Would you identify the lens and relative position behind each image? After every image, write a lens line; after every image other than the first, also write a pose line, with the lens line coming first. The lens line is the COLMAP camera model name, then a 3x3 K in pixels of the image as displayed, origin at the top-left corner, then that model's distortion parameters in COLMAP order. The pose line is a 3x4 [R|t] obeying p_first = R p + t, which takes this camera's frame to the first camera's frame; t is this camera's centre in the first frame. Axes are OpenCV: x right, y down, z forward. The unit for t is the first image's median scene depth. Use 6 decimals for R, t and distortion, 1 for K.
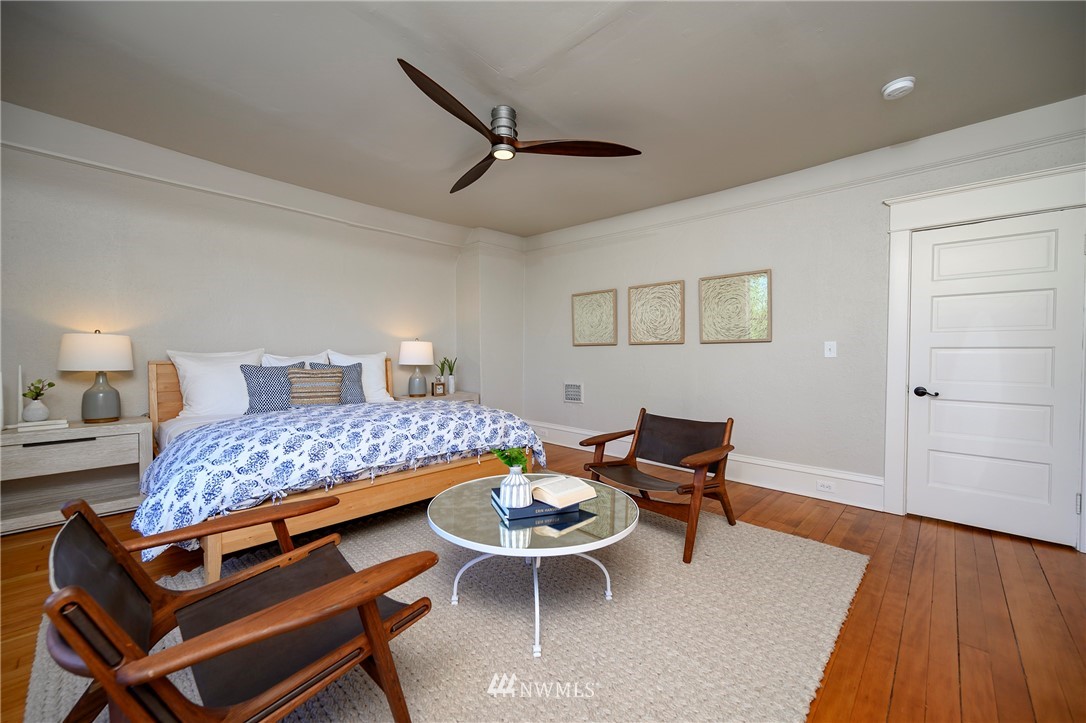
lens RADIAL K [[437.7, 0, 543.0], [0, 437.7, 361.5], [0, 0, 1]] dist [0.000053, -0.000253]
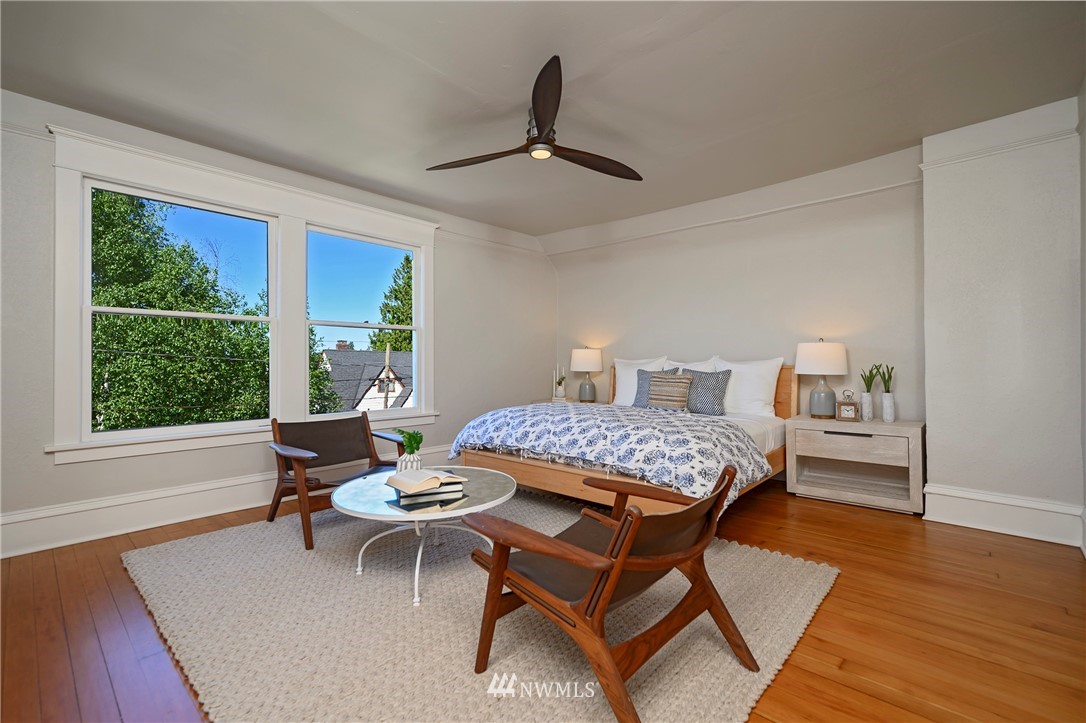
lens RADIAL K [[474.7, 0, 543.0], [0, 474.7, 361.5], [0, 0, 1]] dist [-0.002025, -0.000839]
pose [[0.018938, 0.001375, -0.999820, 0.712441], [-0.011086, 0.999938, 0.001166, -0.014654], [0.999759, 0.011062, 0.018952, 0.703852]]
